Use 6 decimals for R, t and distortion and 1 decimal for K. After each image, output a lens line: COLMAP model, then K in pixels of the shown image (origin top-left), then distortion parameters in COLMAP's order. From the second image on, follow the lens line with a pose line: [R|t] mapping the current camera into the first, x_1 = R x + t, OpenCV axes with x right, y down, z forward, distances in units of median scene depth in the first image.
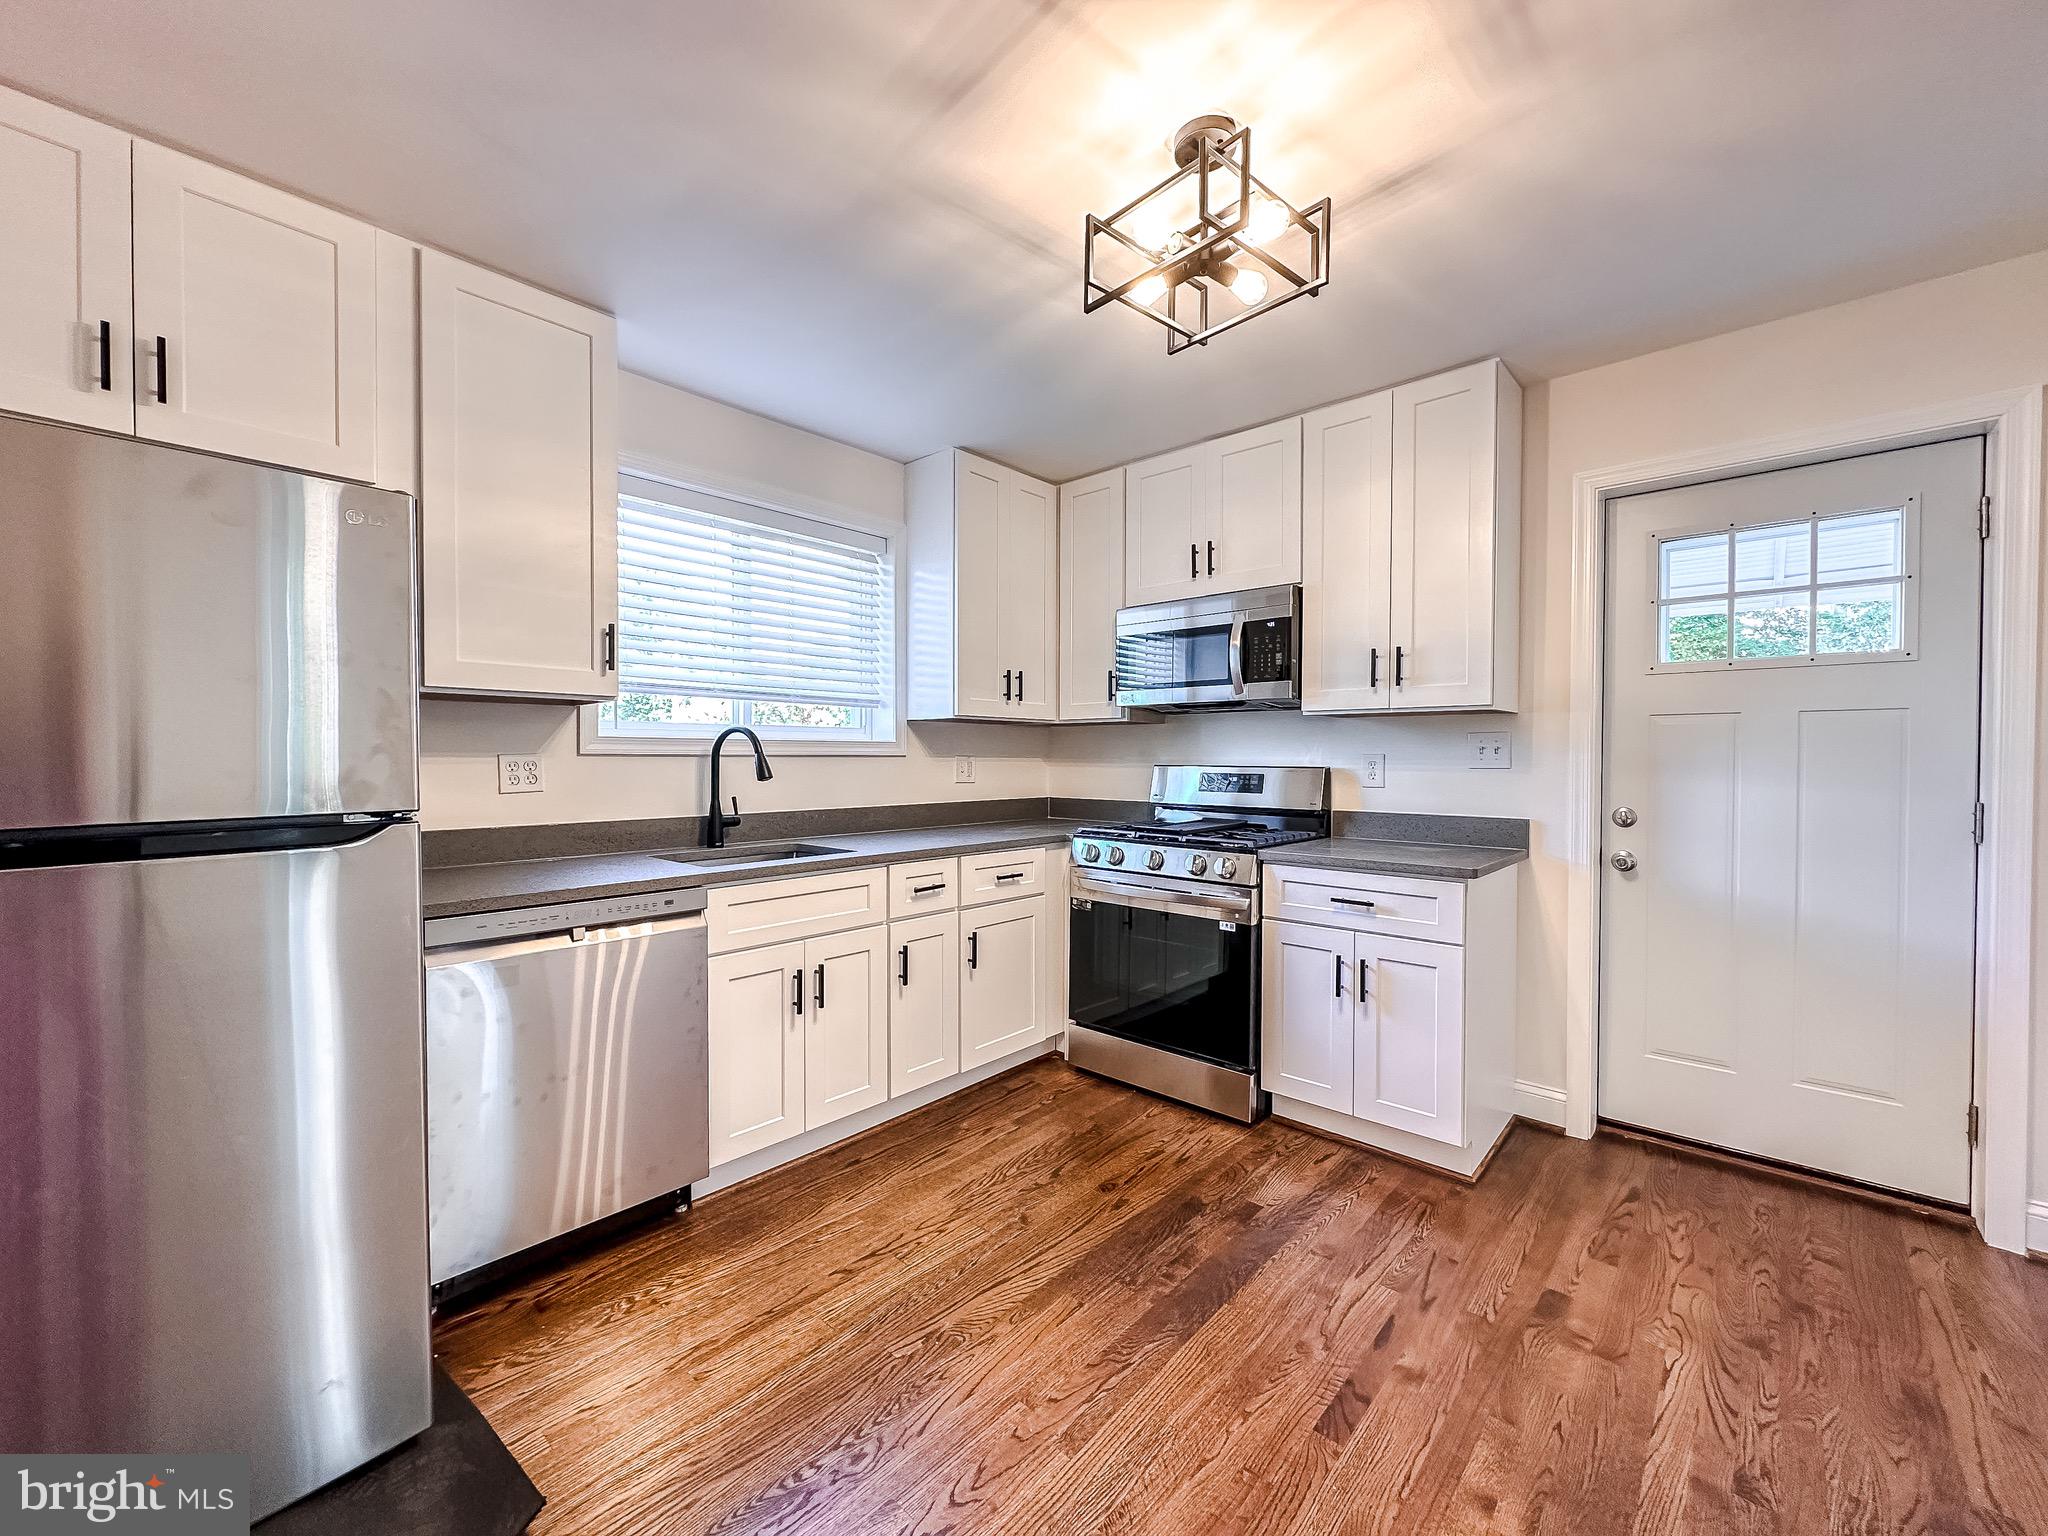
lens RADIAL K [[819.5, 0, 1020.6], [0, 819.5, 766.6], [0, 0, 1]] dist [-0.001191, 0.000276]
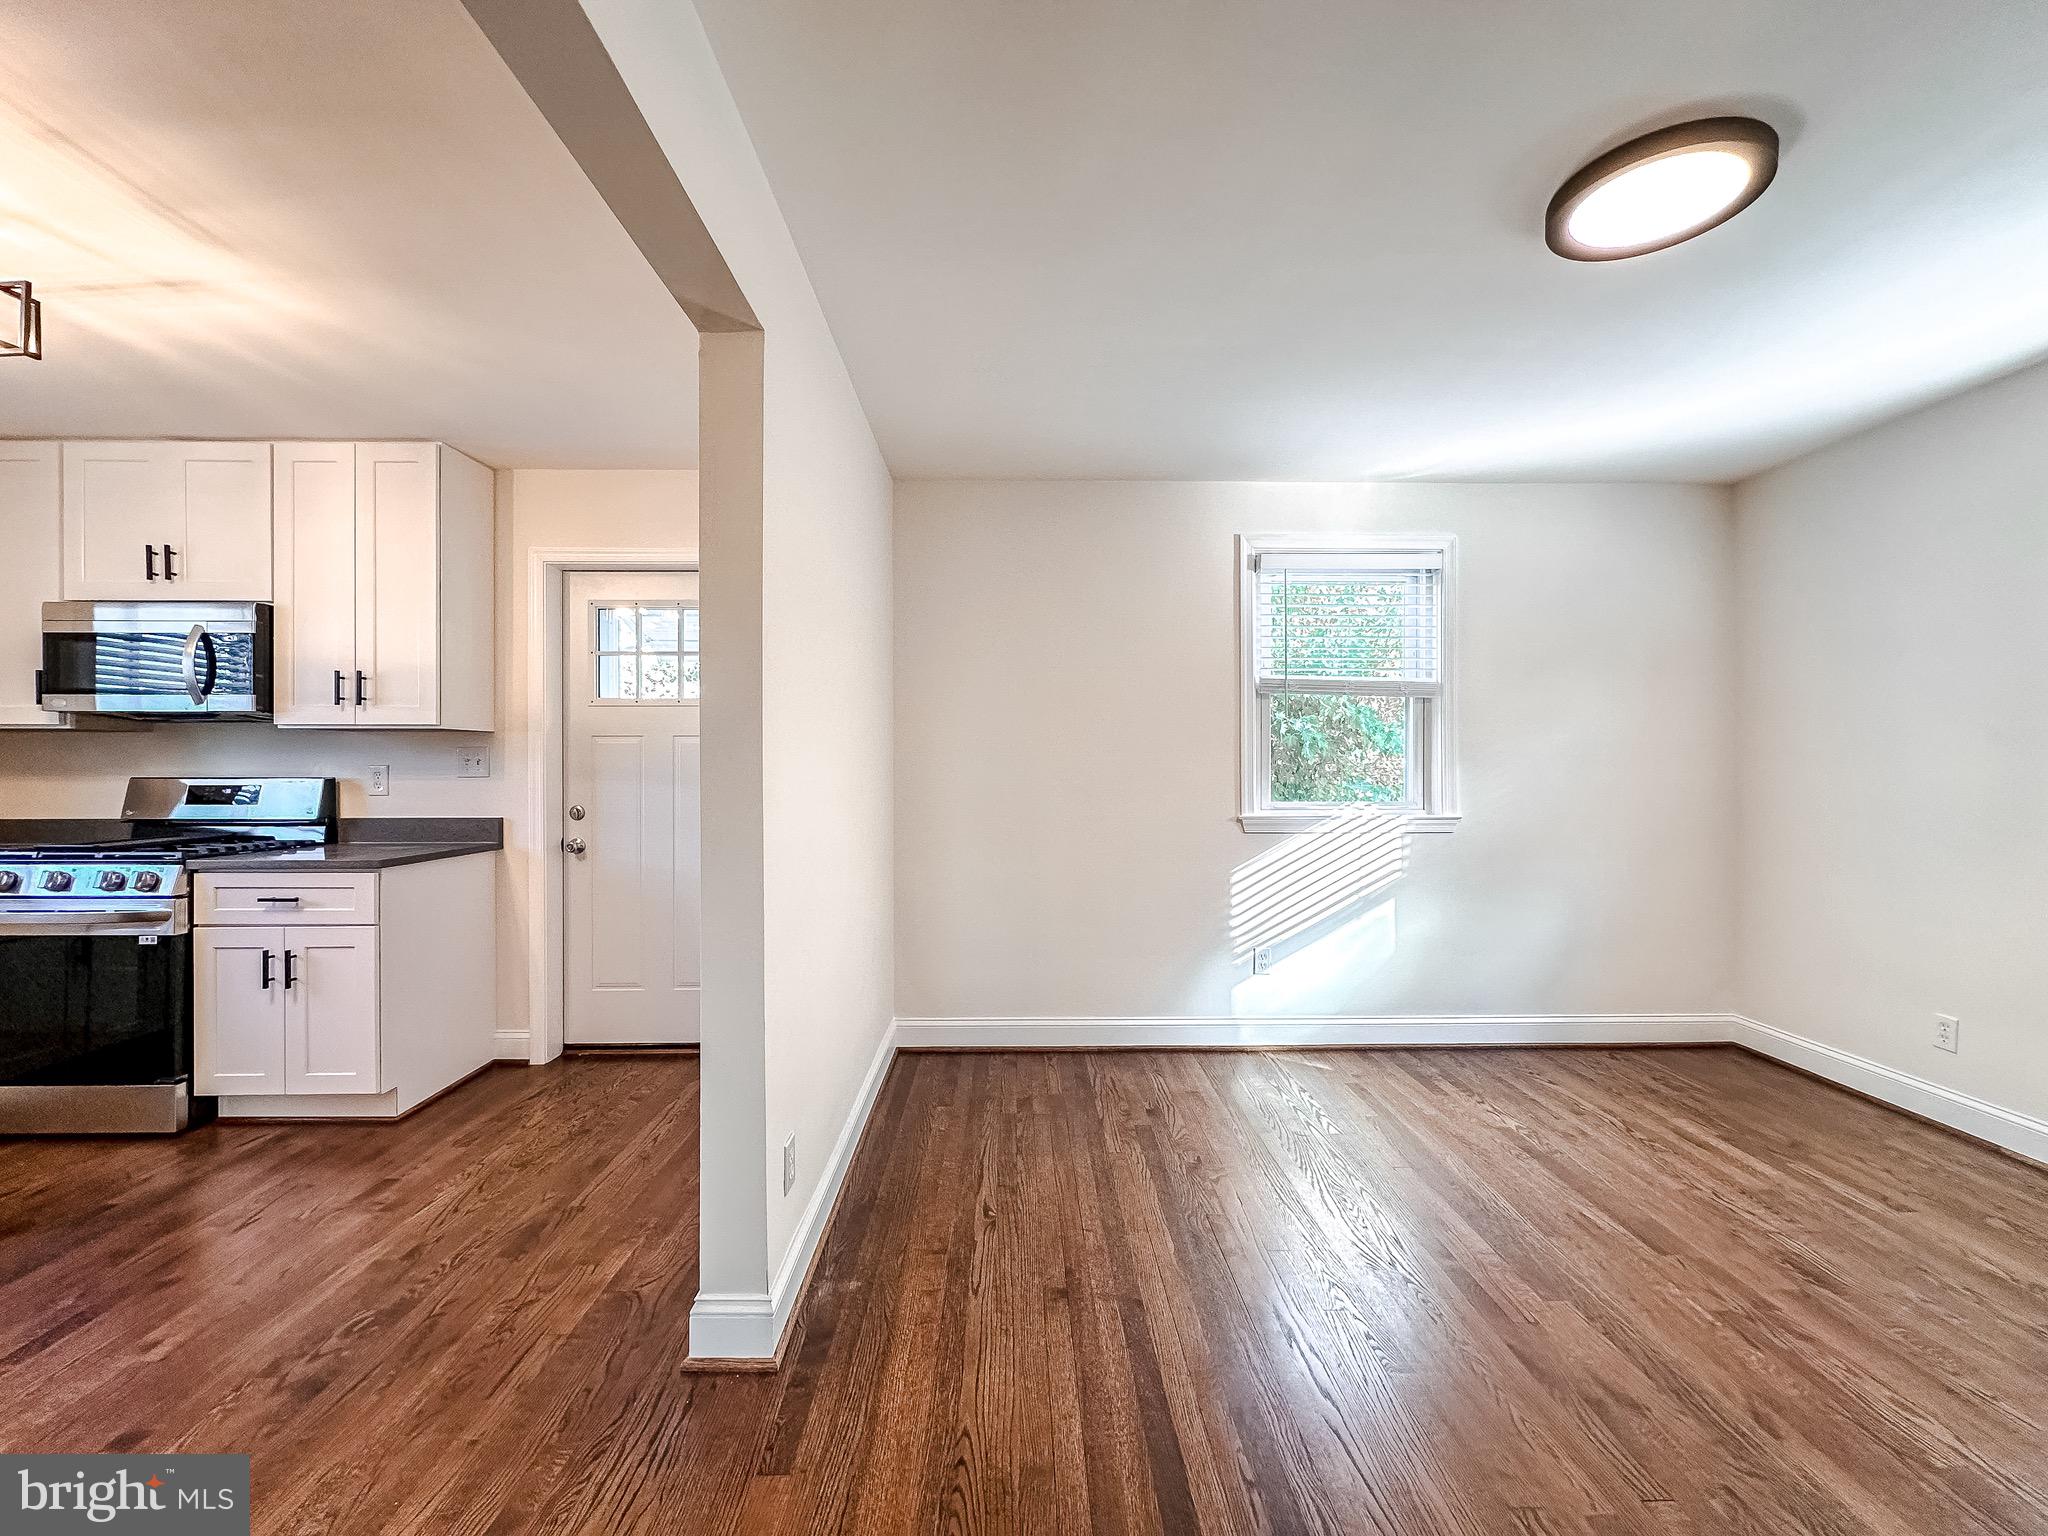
lens RADIAL K [[819.5, 0, 1025.9], [0, 819.5, 764.6], [0, 0, 1]] dist [-0.001191, 0.000276]
pose [[0.723199, -0.002577, 0.690635, 0.340341], [0.010497, 0.999919, -0.007261, 0.001675], [-0.690560, 0.012501, 0.723167, -0.452005]]
